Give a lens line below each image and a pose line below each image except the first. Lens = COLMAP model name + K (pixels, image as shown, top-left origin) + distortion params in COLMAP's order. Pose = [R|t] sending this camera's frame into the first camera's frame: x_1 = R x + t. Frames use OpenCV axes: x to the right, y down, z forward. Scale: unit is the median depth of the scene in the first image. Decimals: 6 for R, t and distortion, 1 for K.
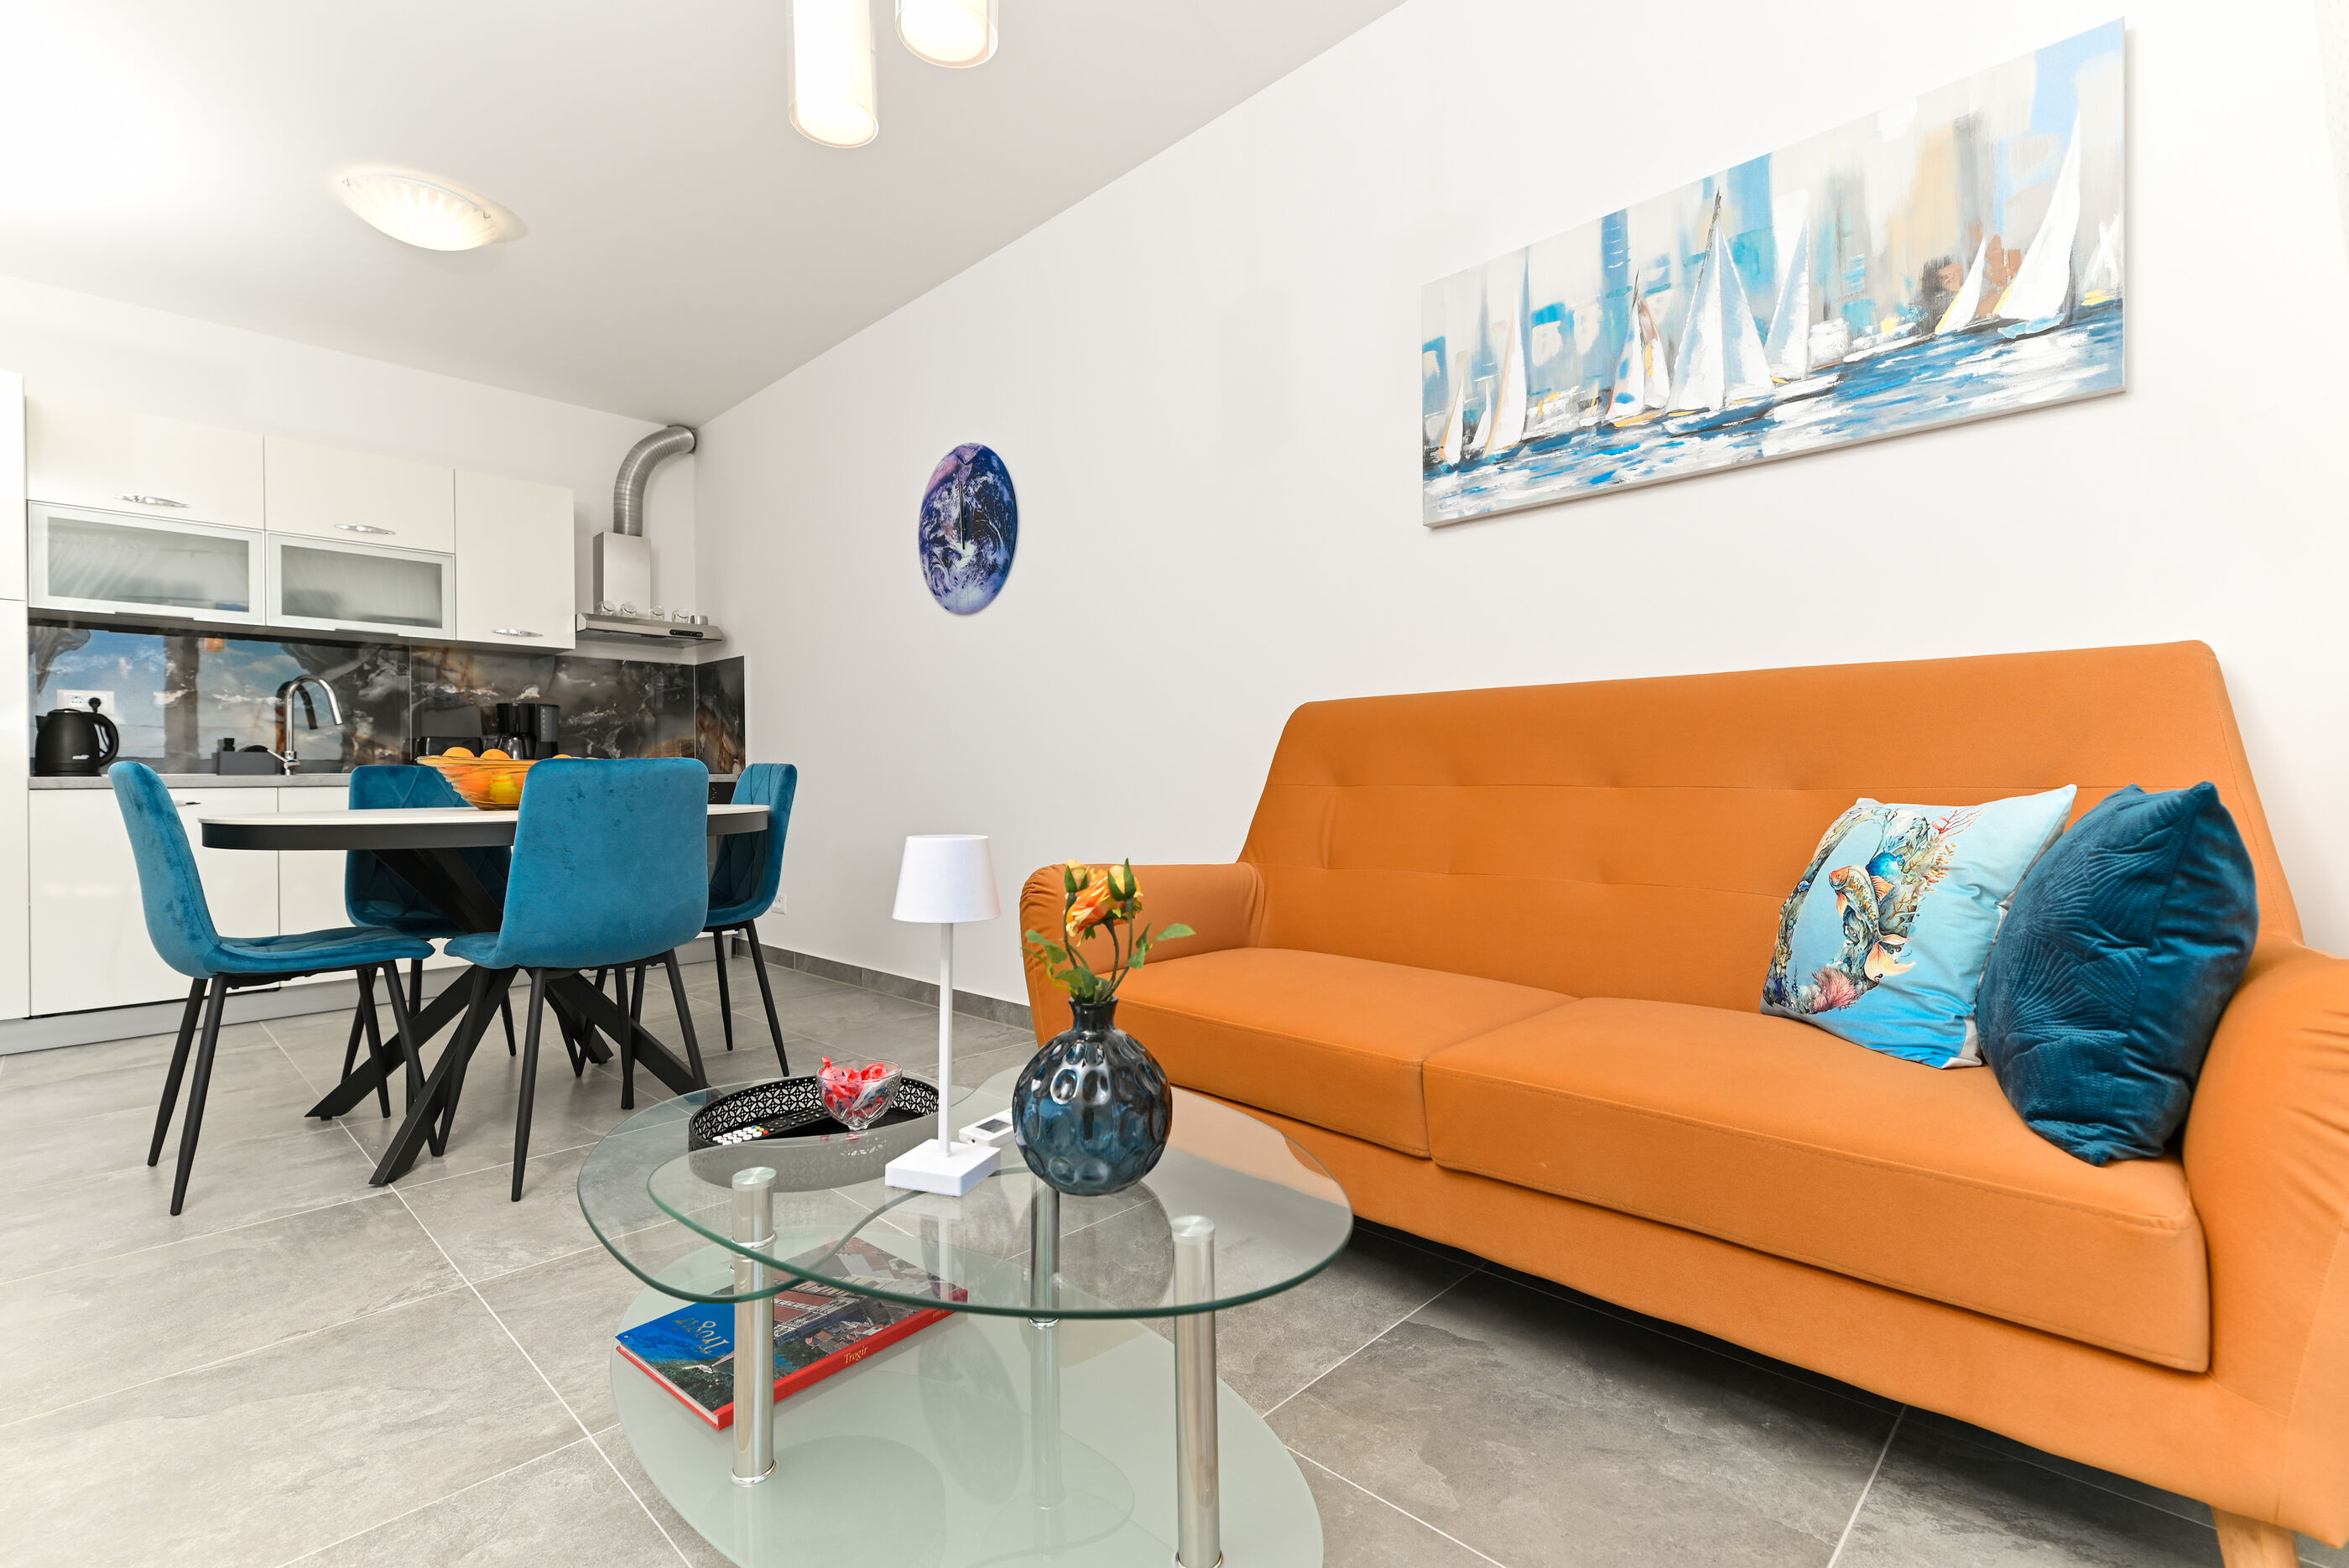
lens RADIAL K [[1055.5, 0, 1176.1], [0, 1055.5, 778.1], [0, 0, 1]] dist [0.011342, -0.000346]
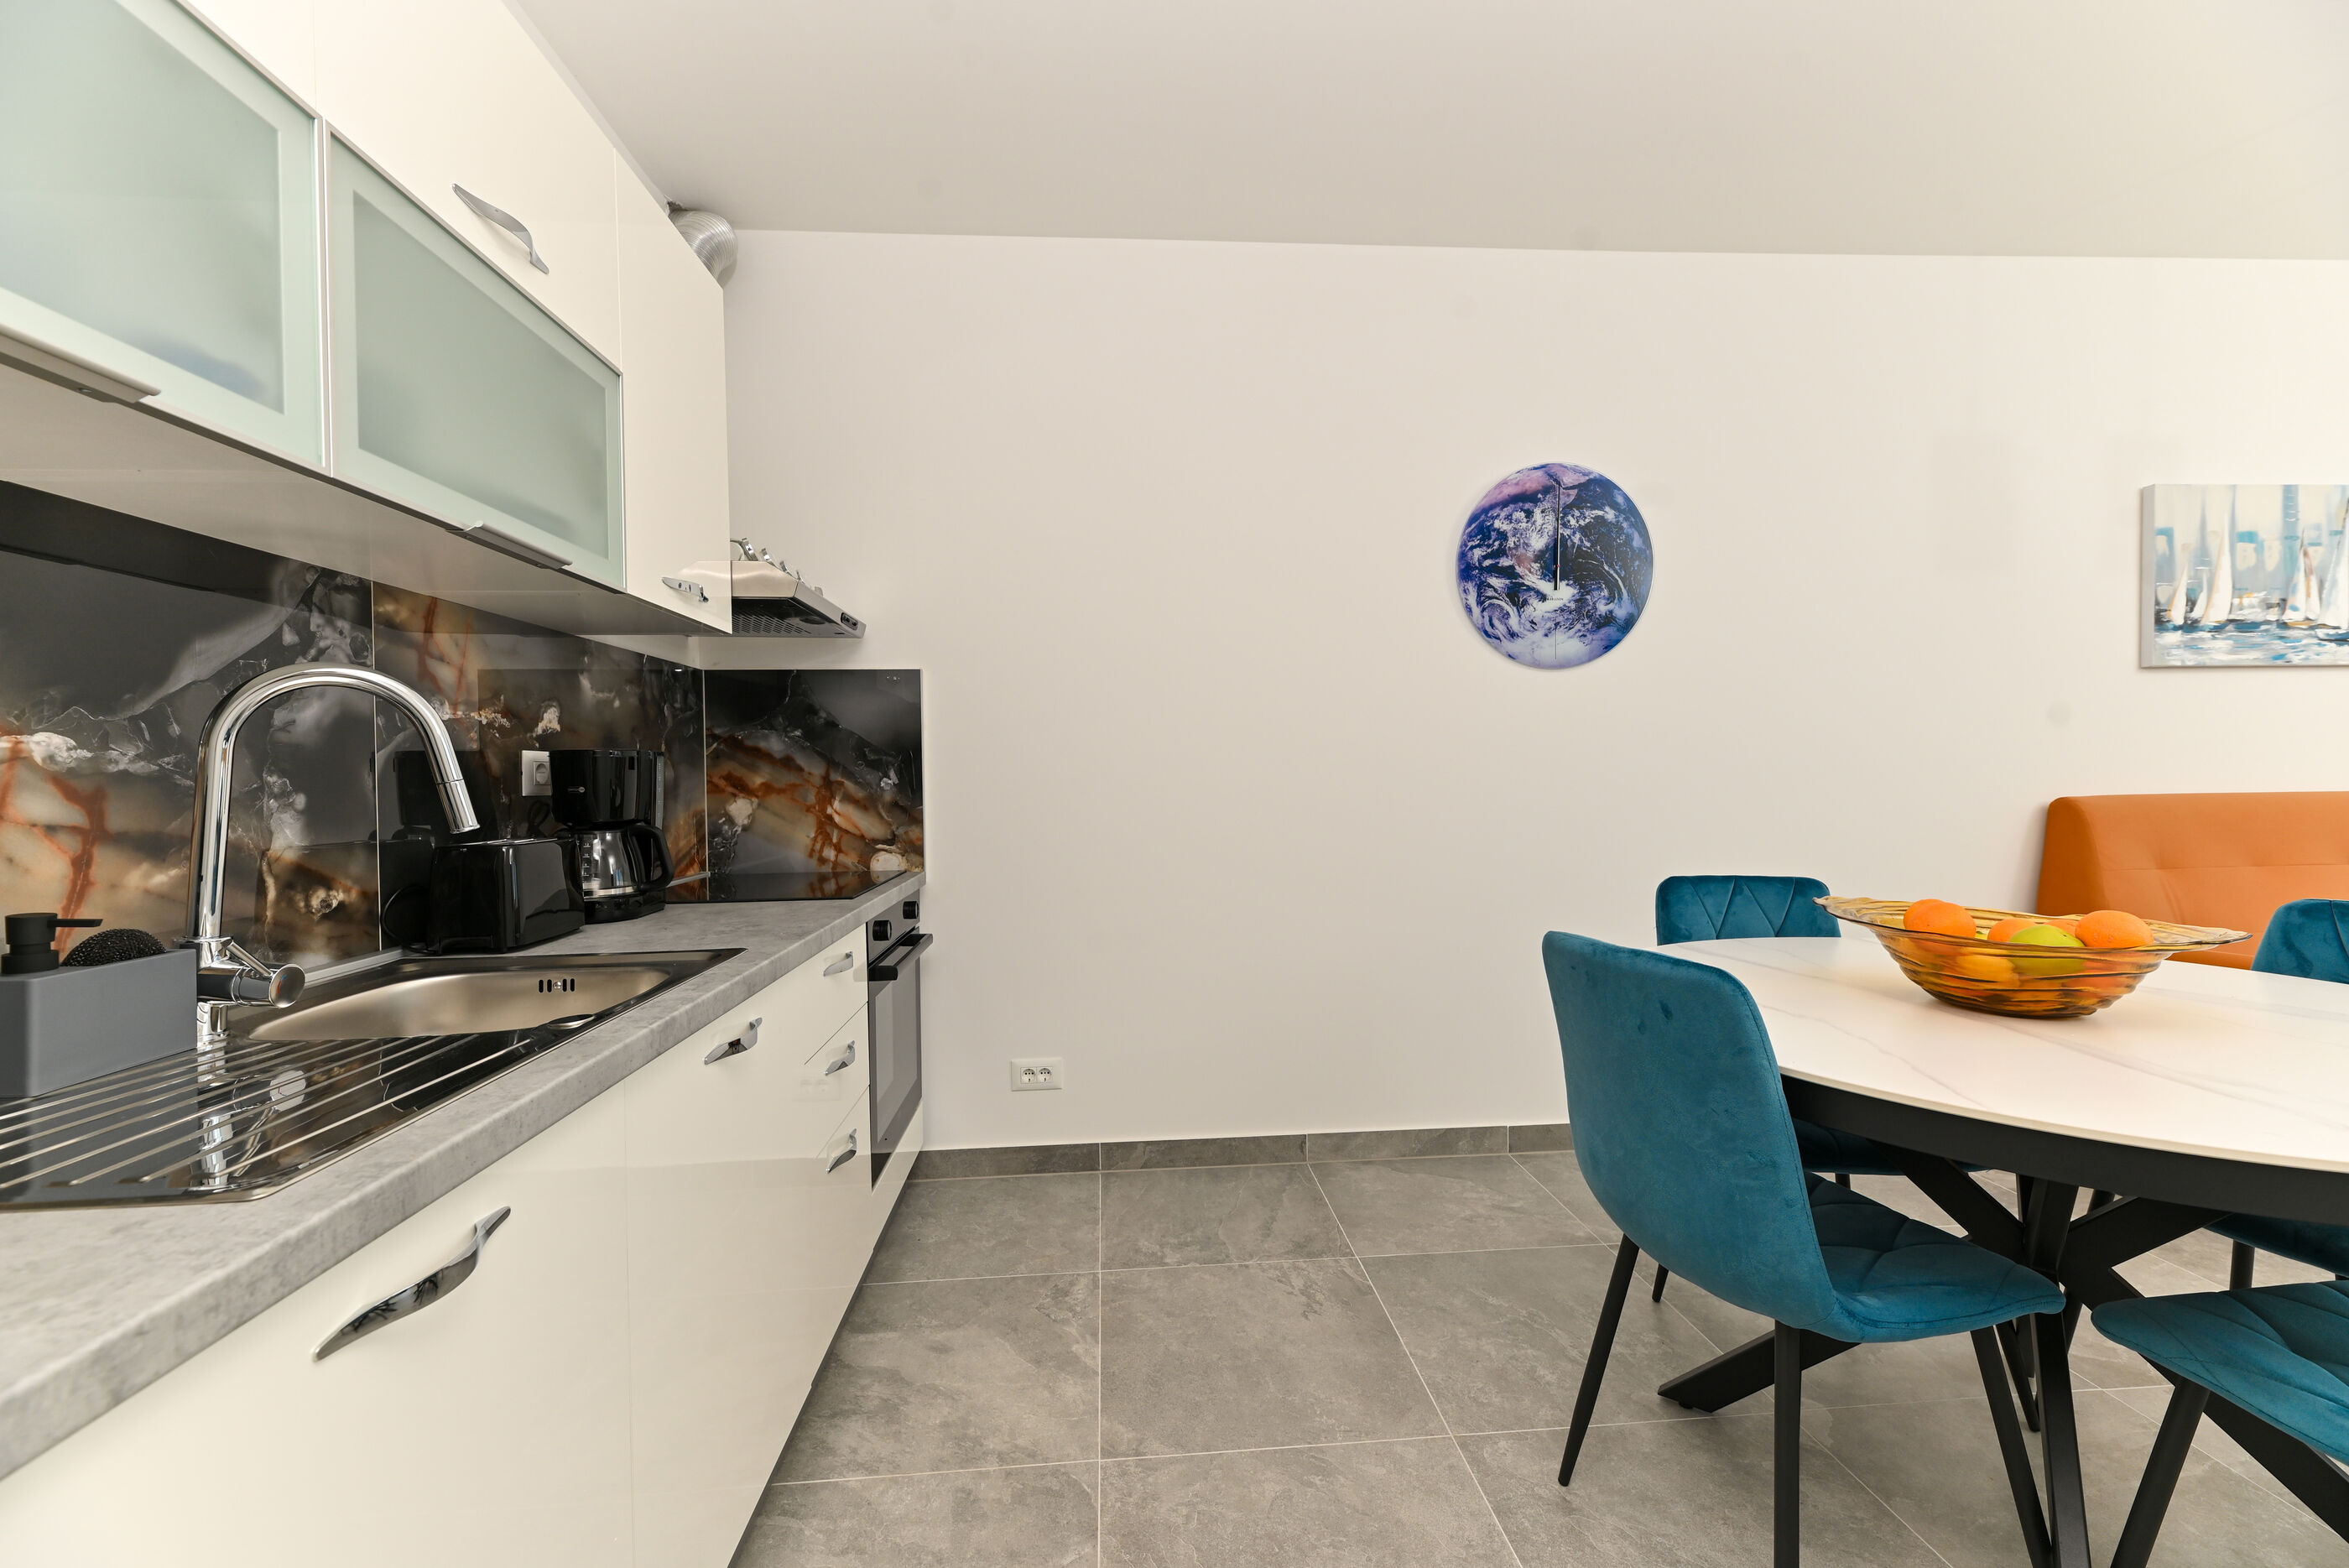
lens RADIAL K [[948.9, 0, 1177.3], [0, 948.9, 787.3], [0, 0, 1]] dist [0.015037, -0.004184]
pose [[0.661966, -0.011765, 0.749442, -1.476082], [0.009605, 0.999928, 0.007213, -0.108902], [-0.749473, 0.002423, 0.662031, 1.127356]]
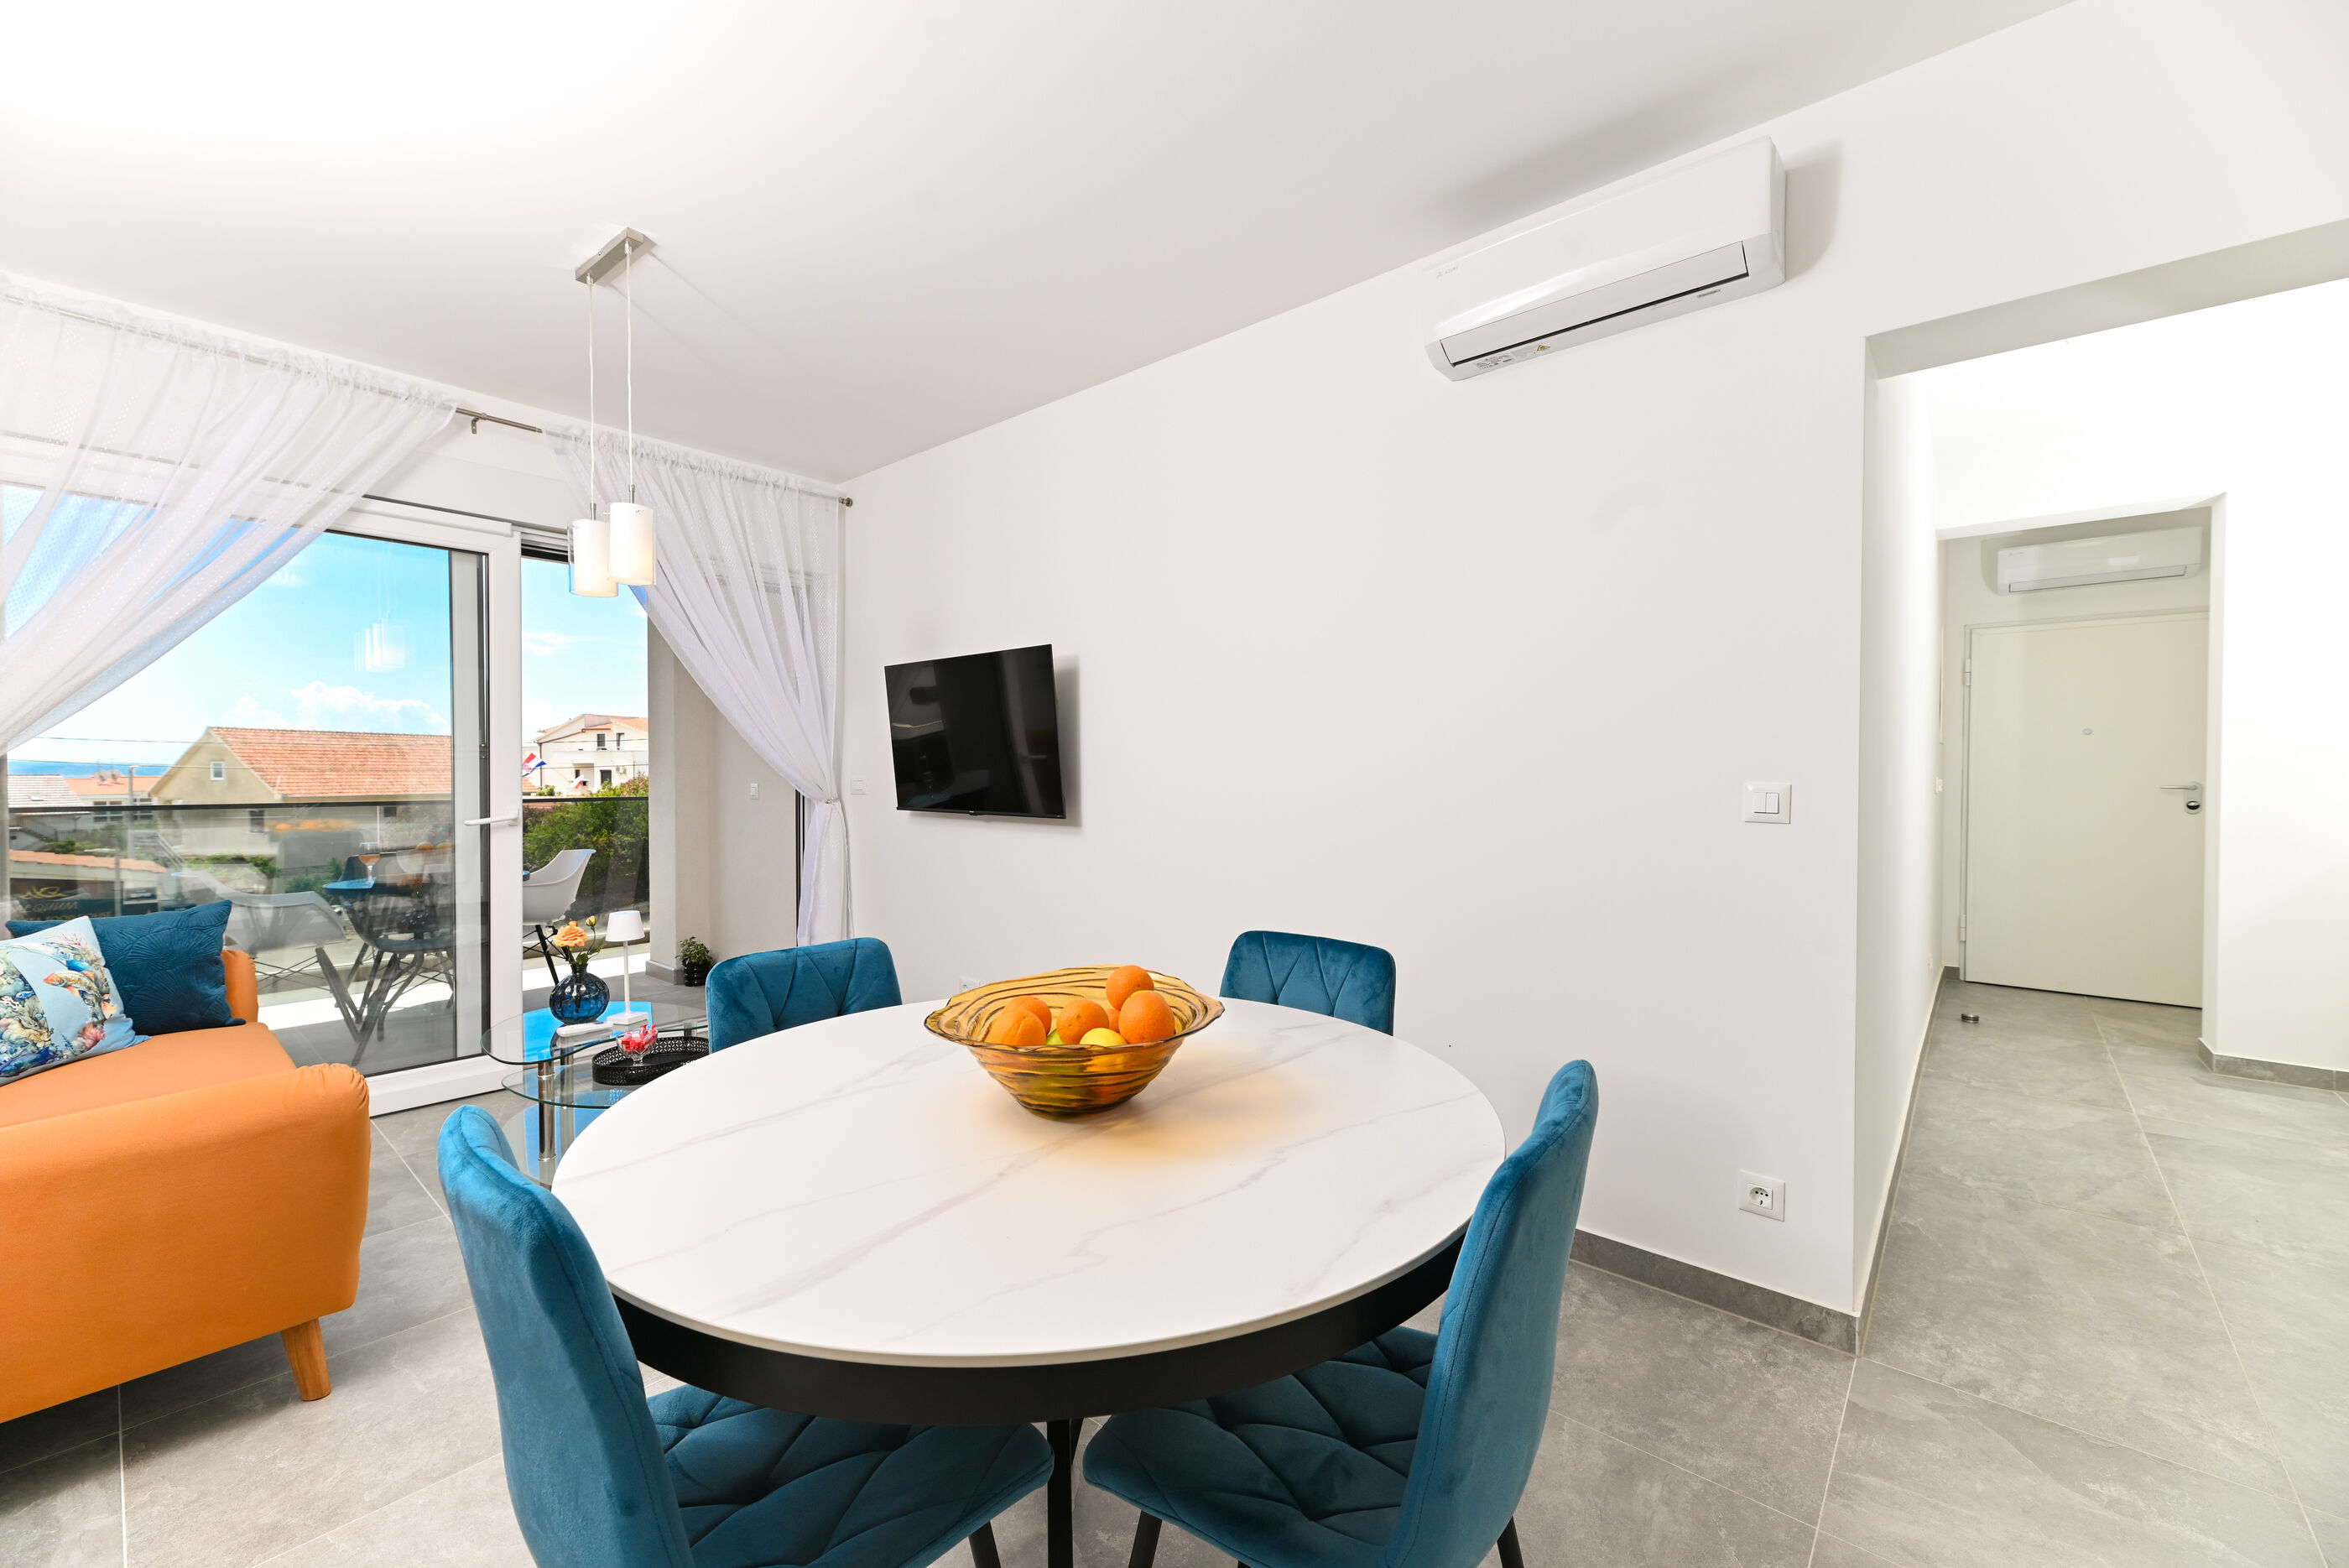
lens RADIAL K [[933.2, 0, 1174.5], [0, 933.2, 784.0], [0, 0, 1]] dist [0.013593, -0.003206]
pose [[-0.998781, 0.009602, -0.048420, -0.744145], [0.008945, 0.999865, 0.013780, -0.151734], [0.048546, 0.013330, -0.998732, 1.672516]]
